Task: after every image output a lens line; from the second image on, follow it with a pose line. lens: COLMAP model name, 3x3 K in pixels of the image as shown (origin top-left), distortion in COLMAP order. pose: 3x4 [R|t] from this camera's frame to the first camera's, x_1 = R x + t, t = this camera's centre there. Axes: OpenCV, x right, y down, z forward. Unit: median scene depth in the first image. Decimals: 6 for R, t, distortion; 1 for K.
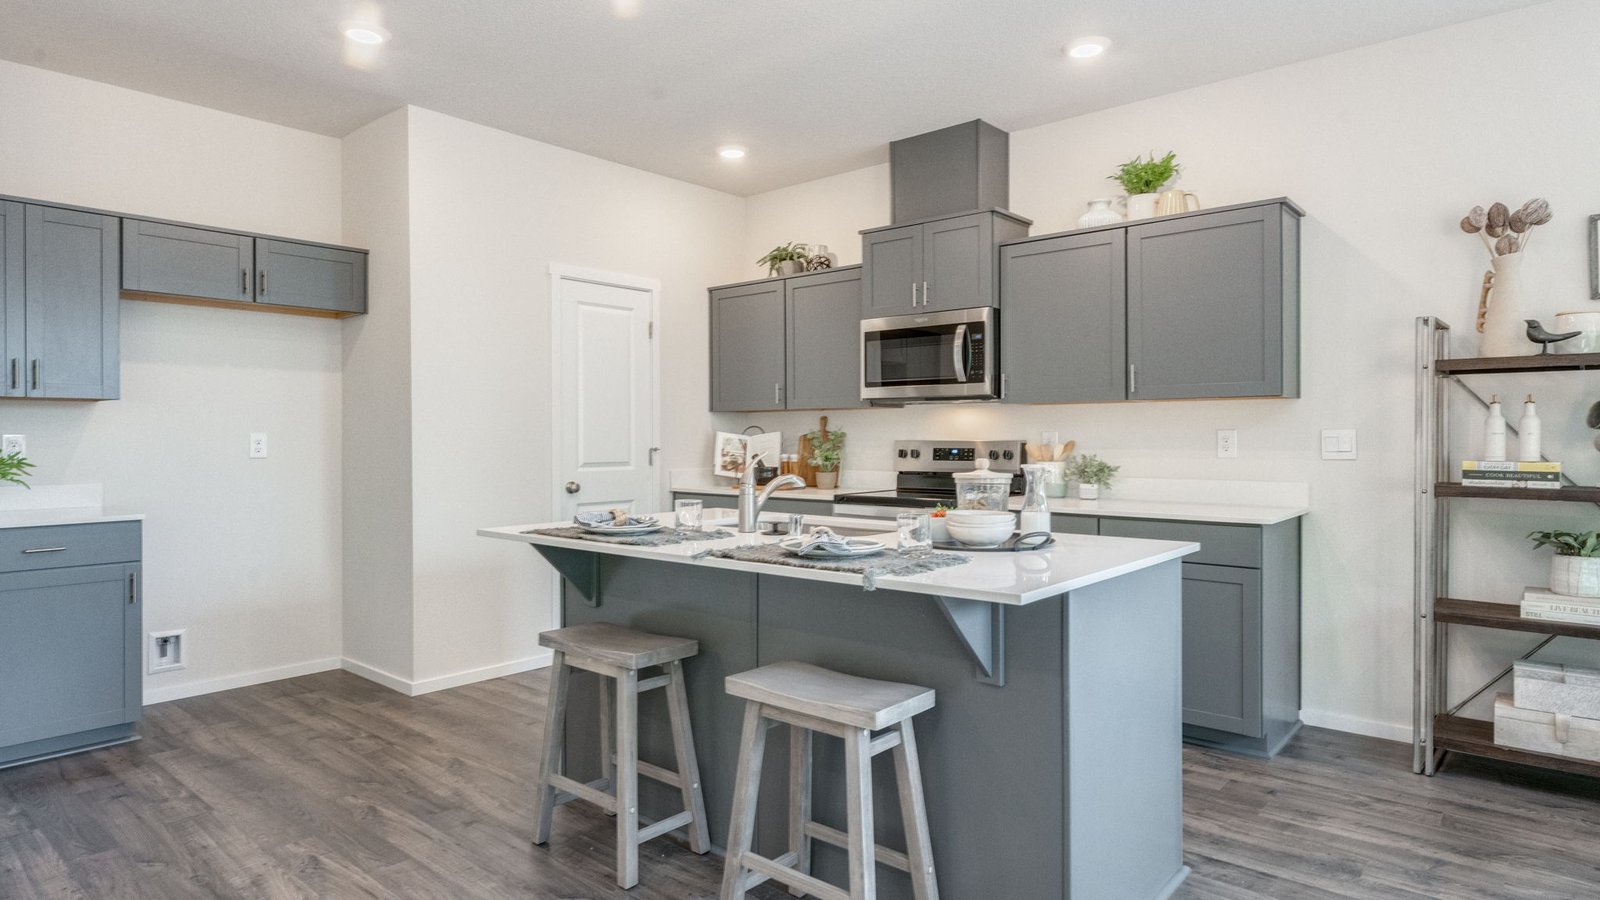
lens RADIAL K [[903.9, 0, 797.6], [0, 903.9, 435.5], [0, 0, 1]] dist [0.001627, -0.000331]
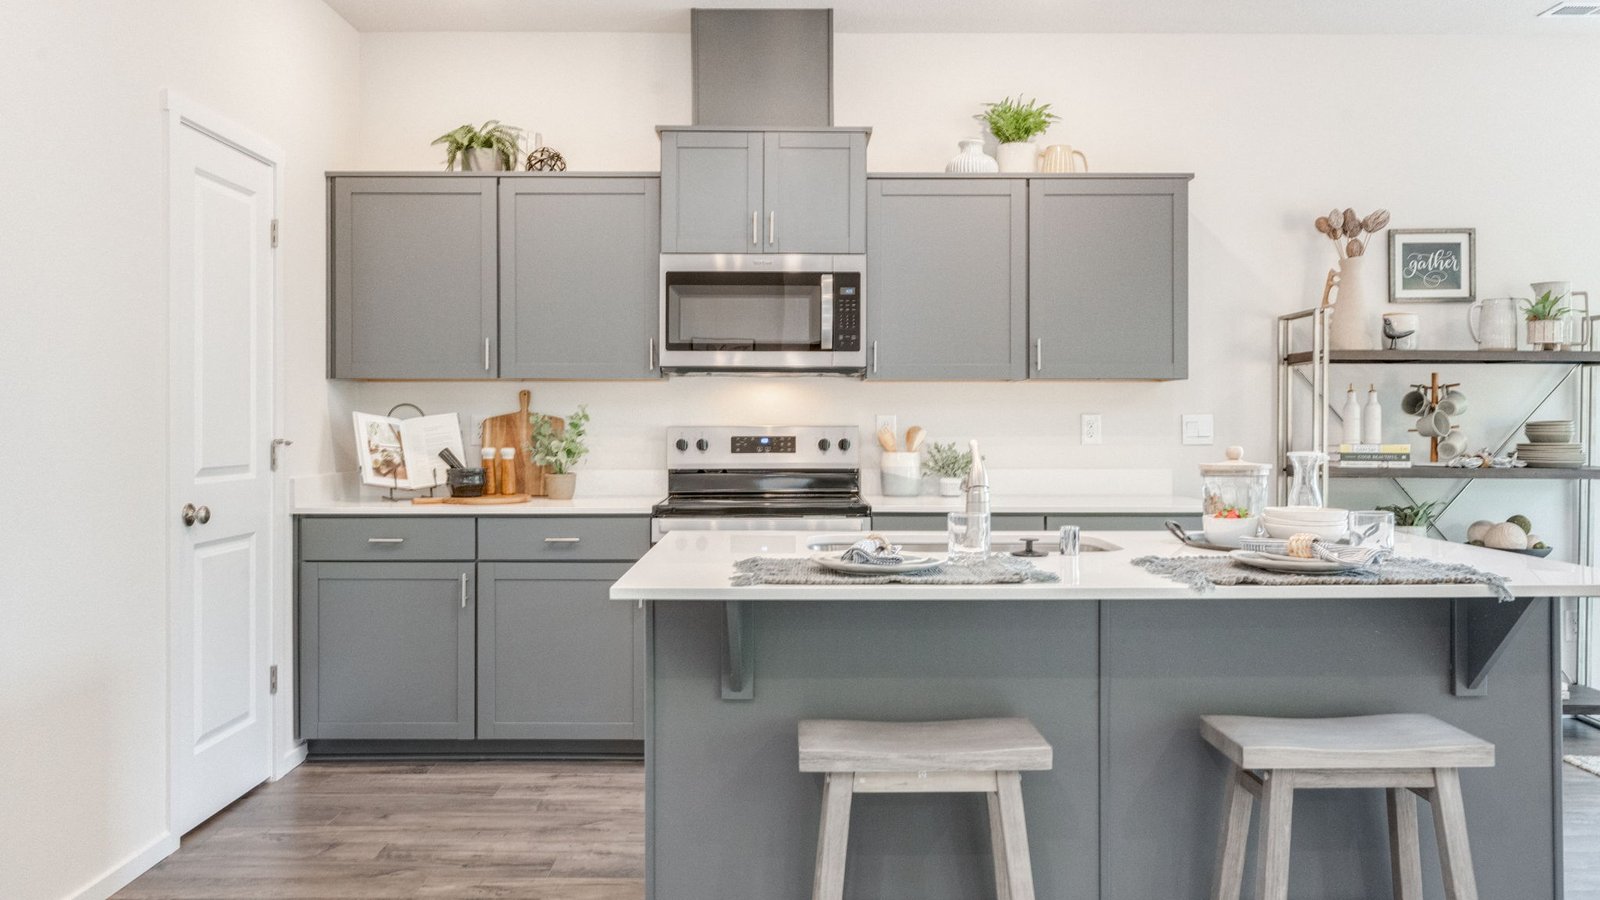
lens RADIAL K [[1199.8, 0, 796.2], [0, 1199.8, 415.0], [0, 0, 1]] dist [0.002463, -0.001235]
pose [[0.751379, 0.005628, 0.659847, -0.507491], [-0.002171, 0.999979, -0.006056, 0.002344], [-0.659868, 0.003118, 0.751375, 0.257920]]
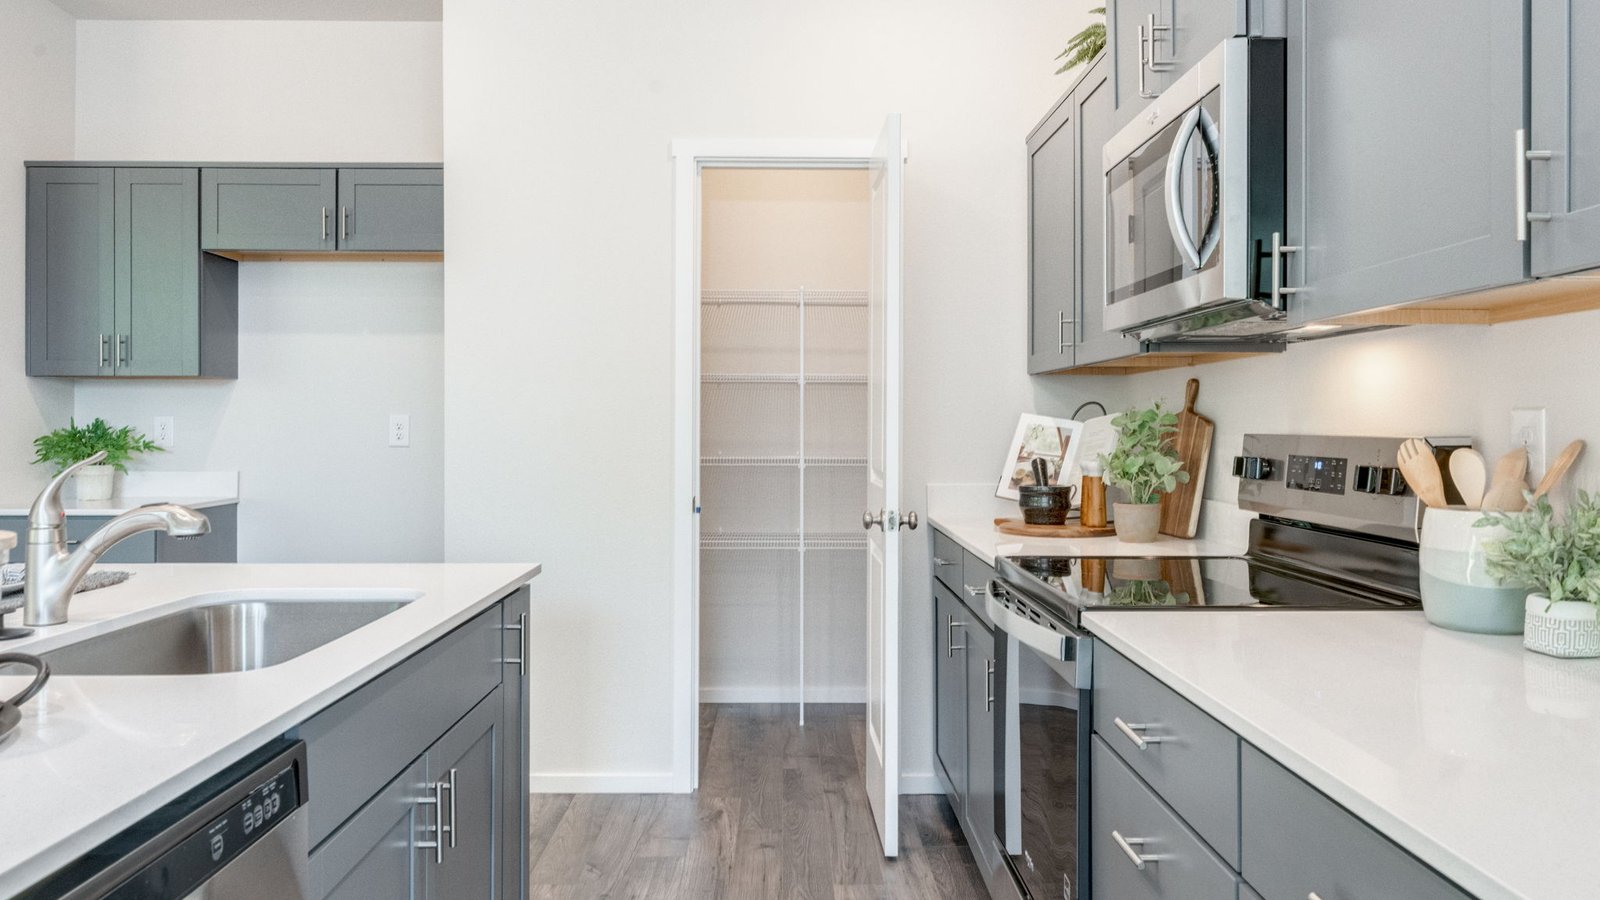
lens RADIAL K [[1199.8, 0, 796.2], [0, 1199.8, 415.0], [0, 0, 1]] dist [0.002463, -0.001235]
pose [[0.664621, -0.000181, -0.747181, 0.433414], [-0.002721, 0.999993, -0.002662, -0.001058], [0.747176, 0.003802, 0.664616, 0.572644]]
